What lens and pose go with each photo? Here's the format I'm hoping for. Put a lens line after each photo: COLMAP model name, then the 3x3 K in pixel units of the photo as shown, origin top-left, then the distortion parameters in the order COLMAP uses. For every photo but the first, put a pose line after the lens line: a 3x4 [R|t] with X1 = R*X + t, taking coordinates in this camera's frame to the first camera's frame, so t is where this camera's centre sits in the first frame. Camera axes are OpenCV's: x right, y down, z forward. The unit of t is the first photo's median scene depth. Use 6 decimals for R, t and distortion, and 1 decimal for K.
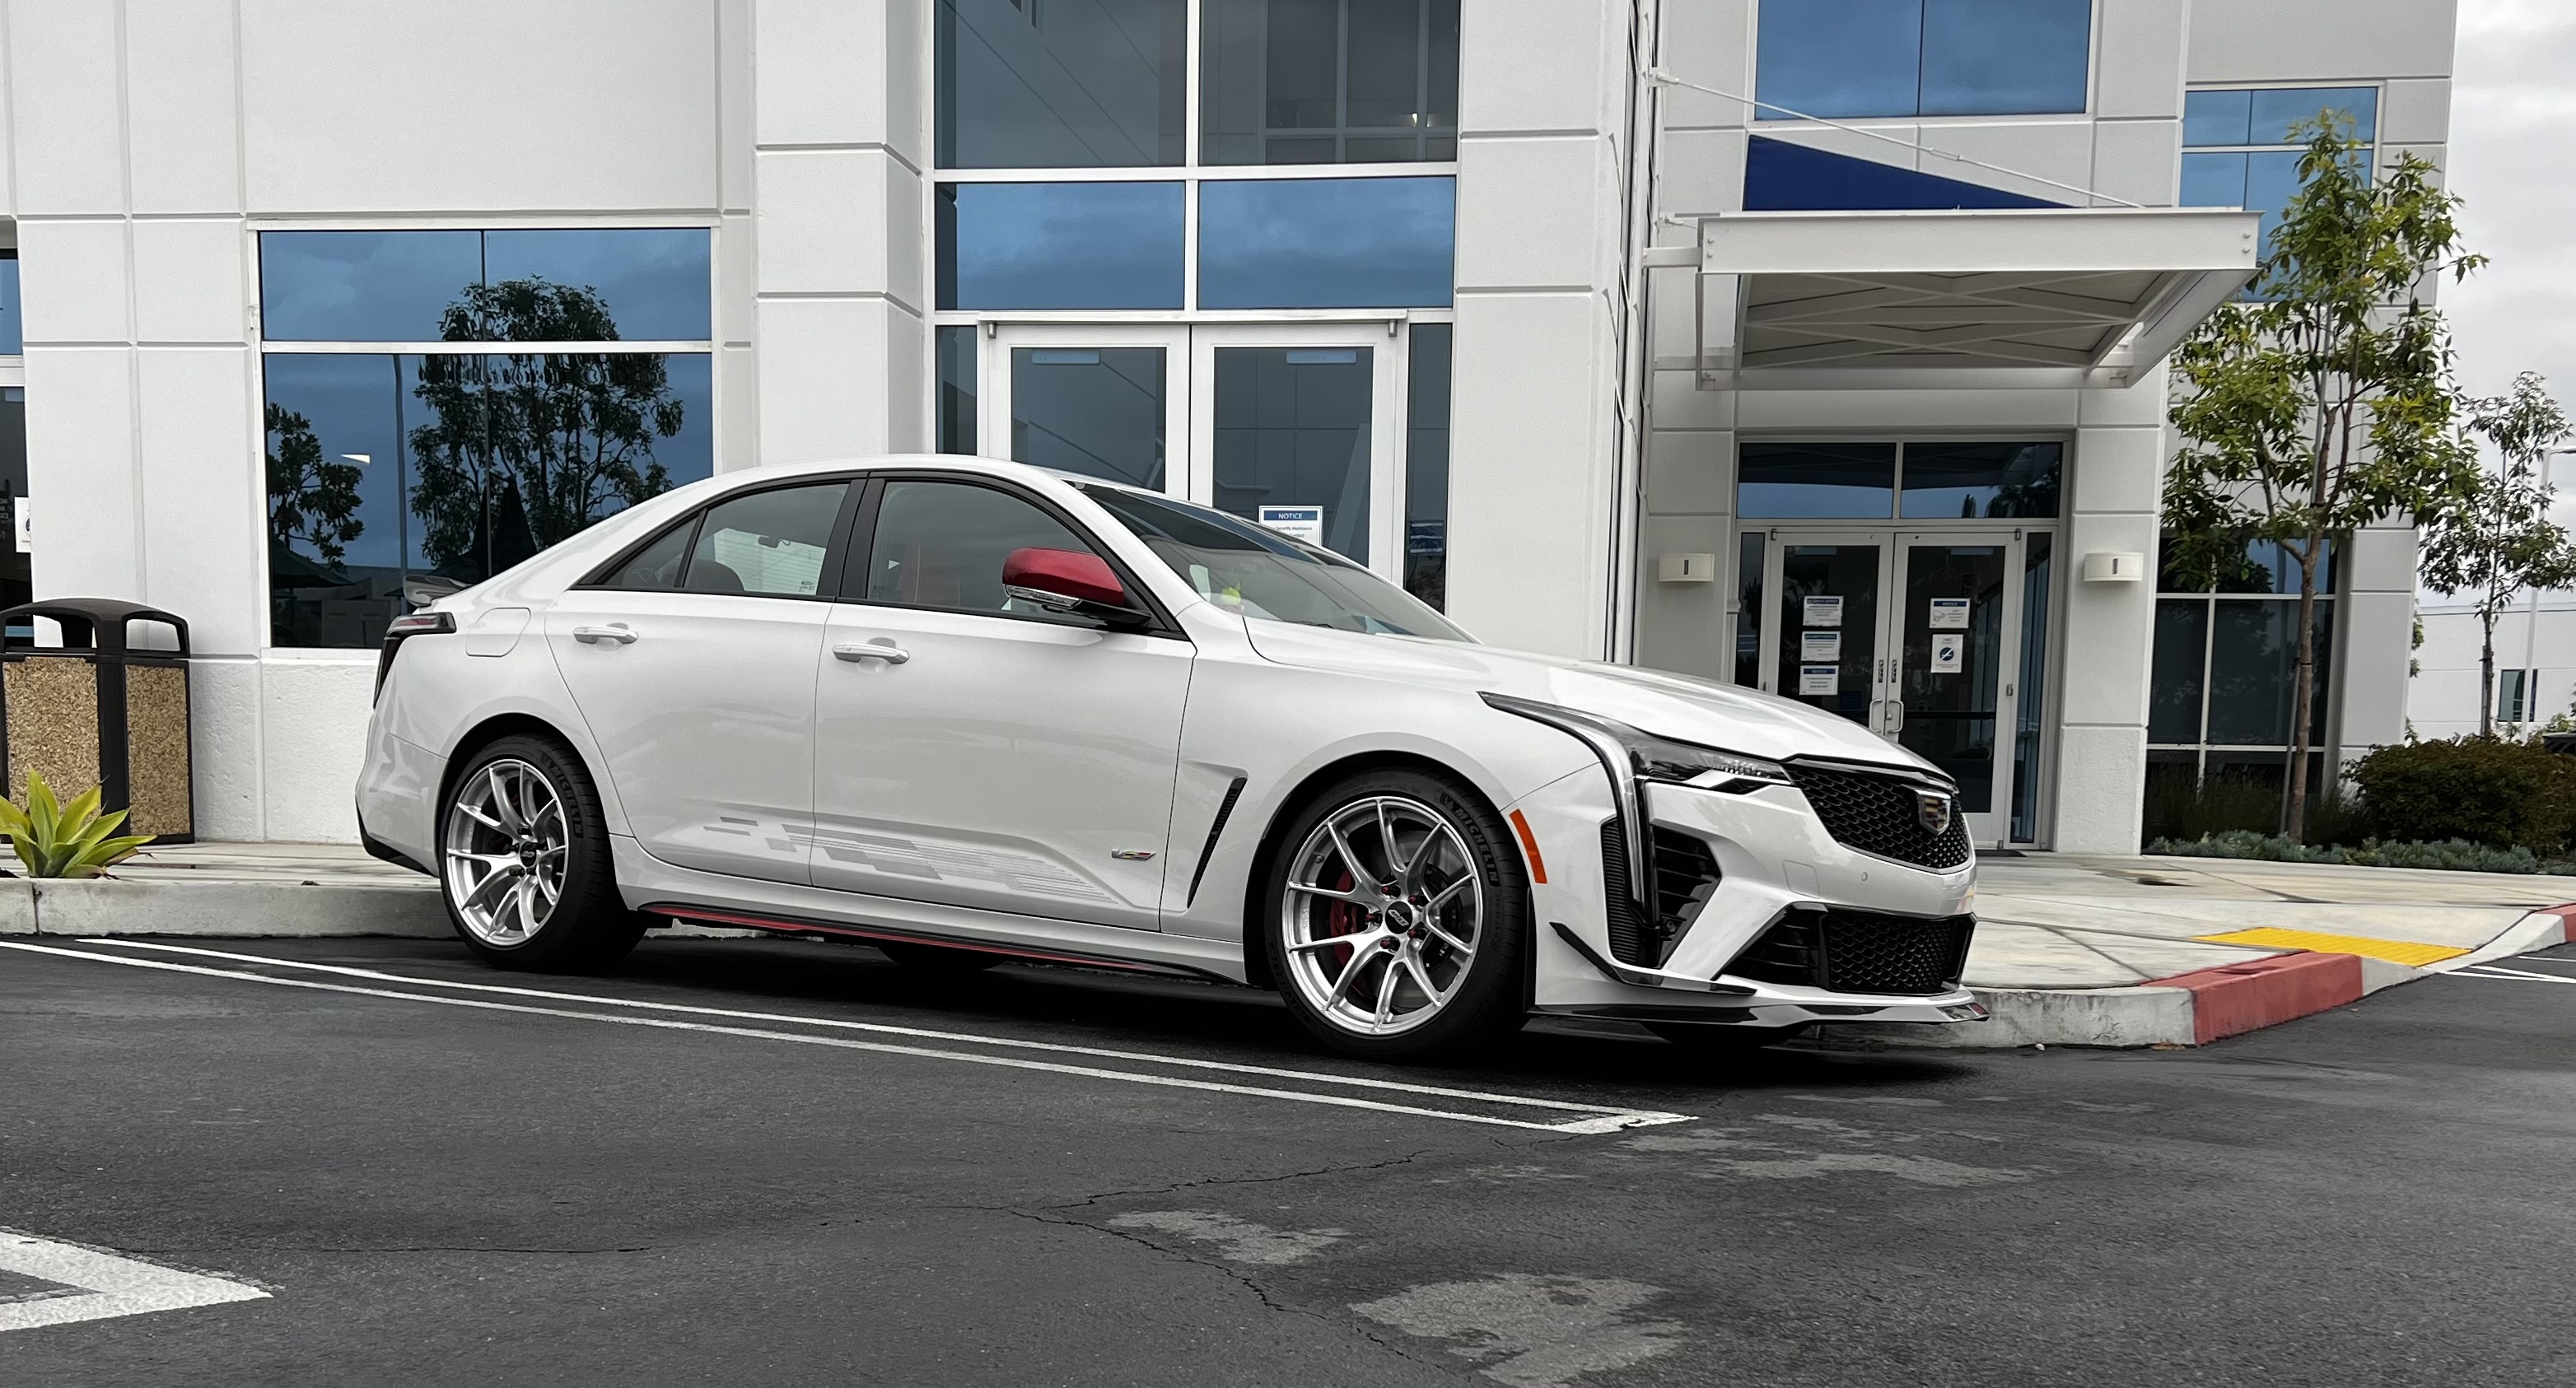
lens RADIAL K [[2553.1, 0, 1289.0], [0, 2553.1, 800.6], [0, 0, 1]] dist [0.096092, -0.003685]
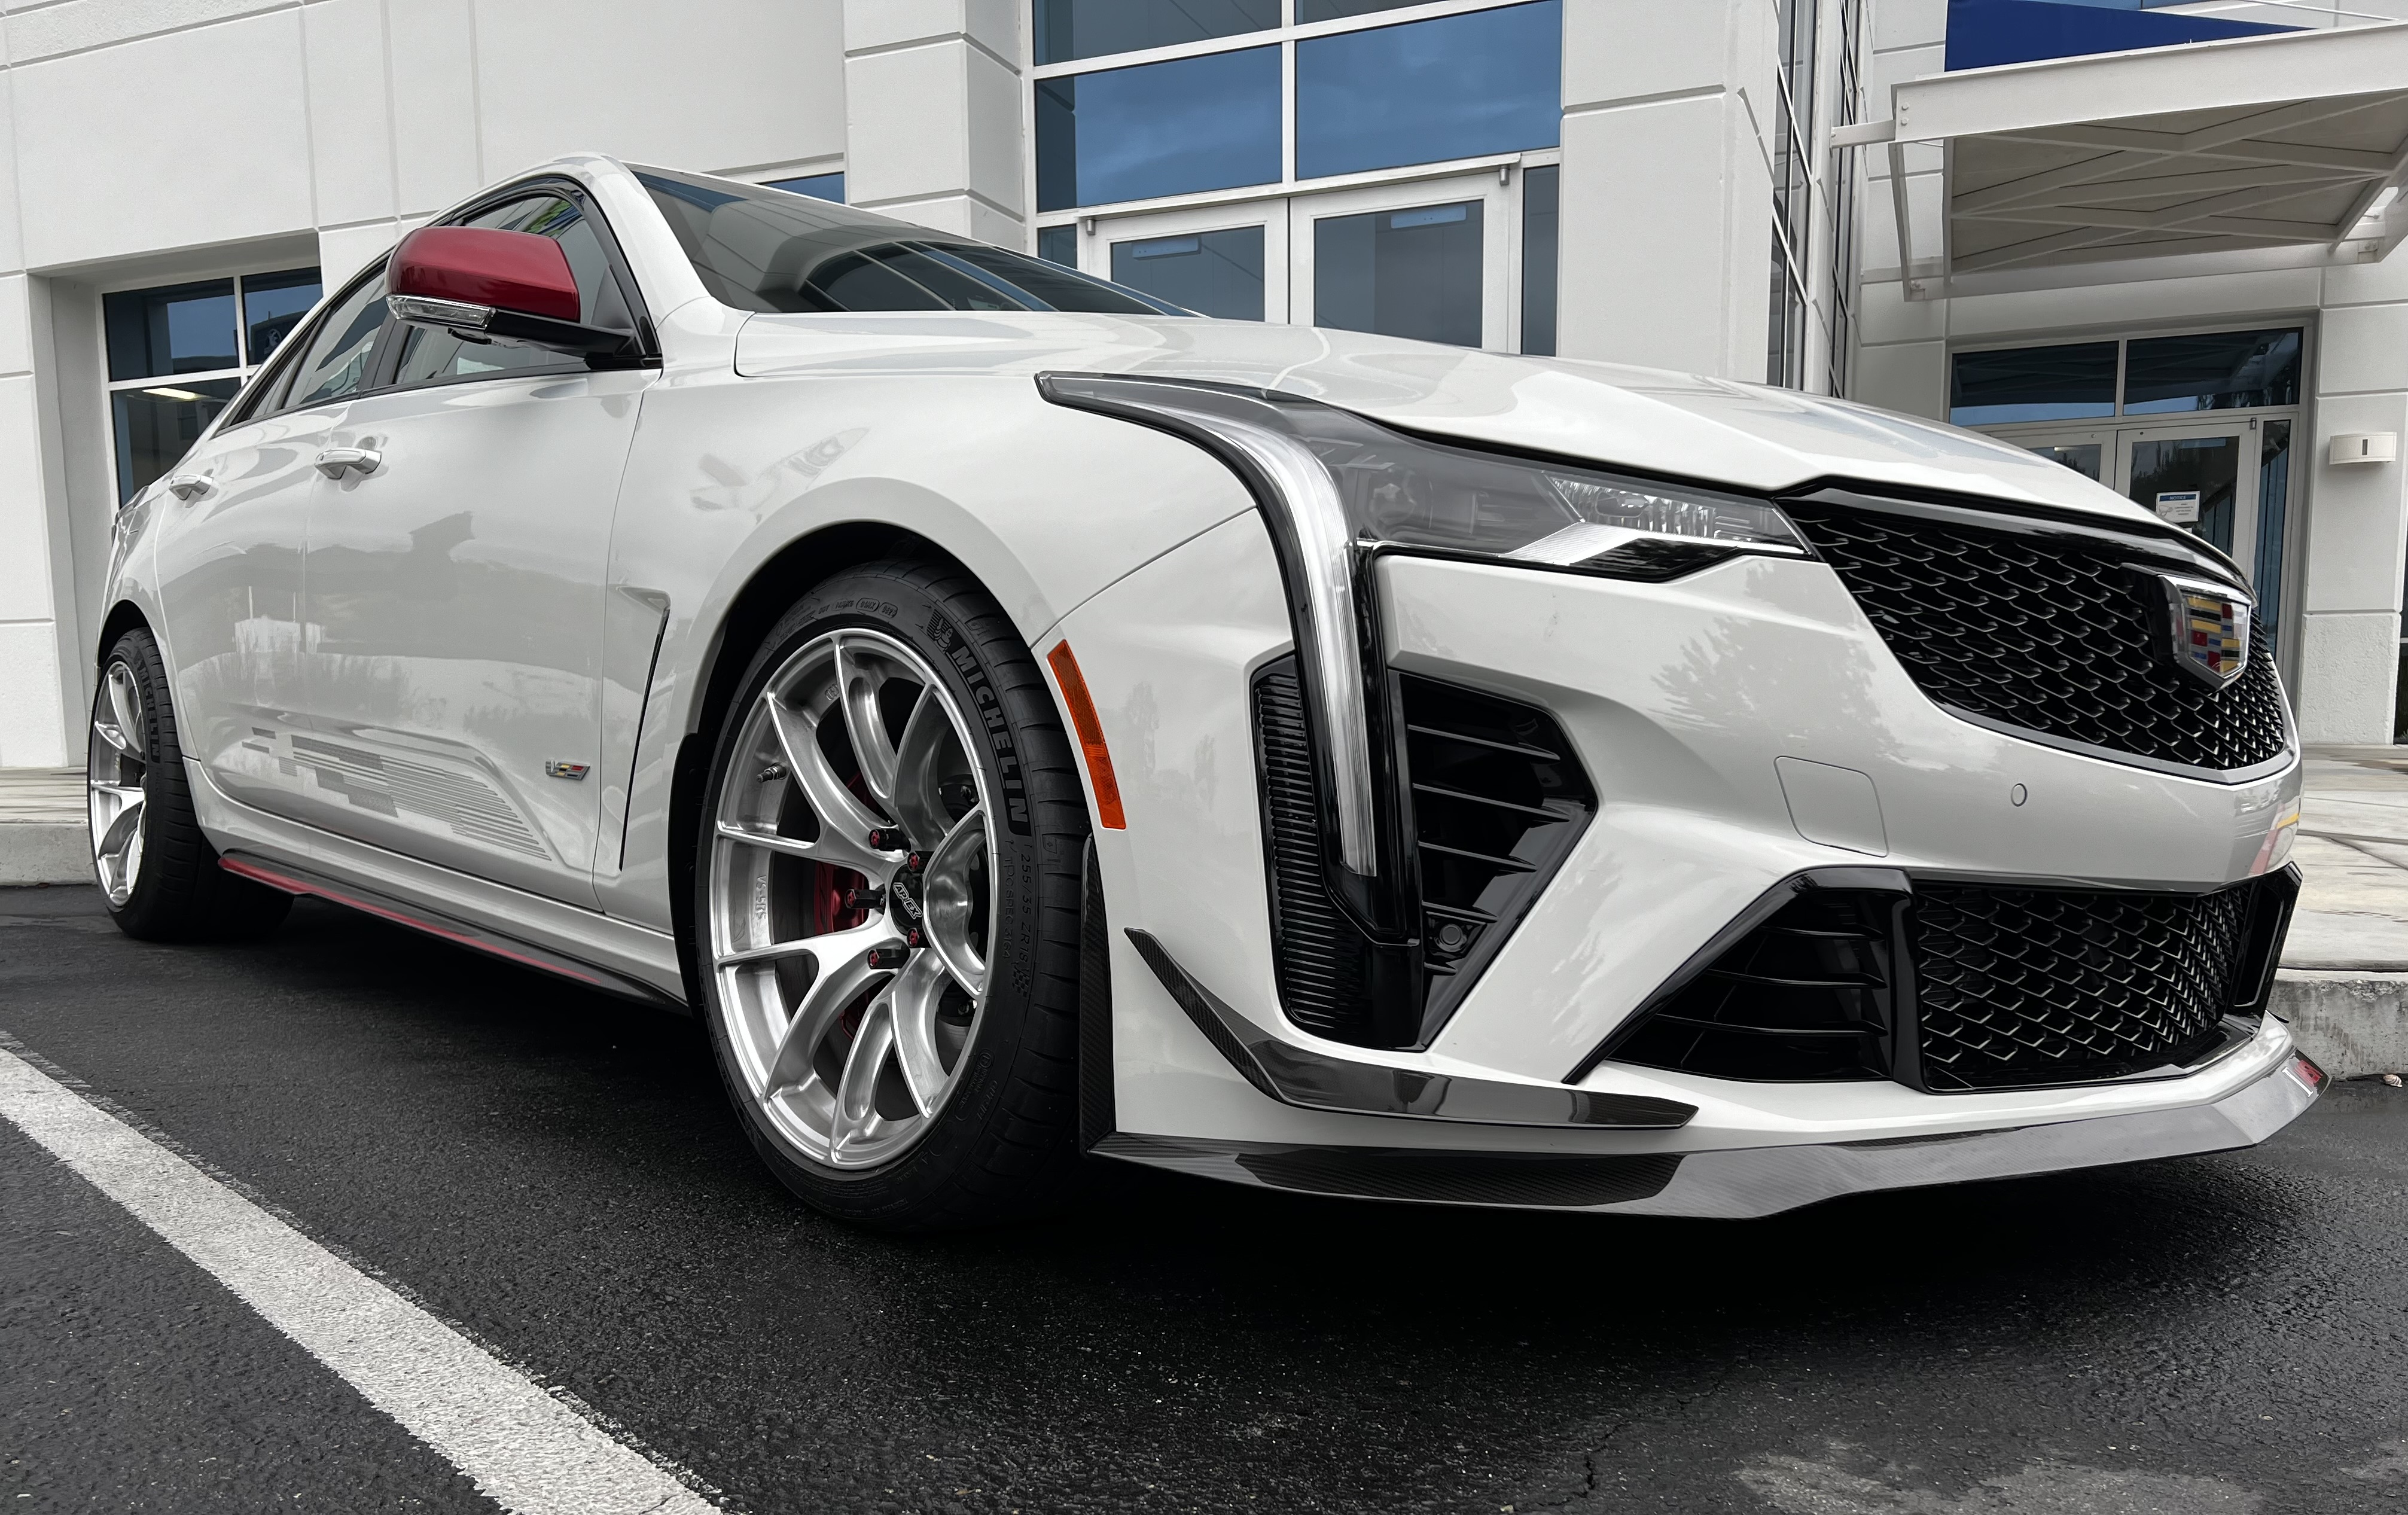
lens RADIAL K [[1840.5, 0, 1159.1], [0, 1840.5, 816.1], [0, 0, 1]] dist [0.030498, -0.028372]
pose [[0.969615, -0.012136, -0.244333, 0.148134], [0.023876, 0.998695, 0.045147, 0.015379], [0.243466, -0.049609, 0.968640, 0.620812]]
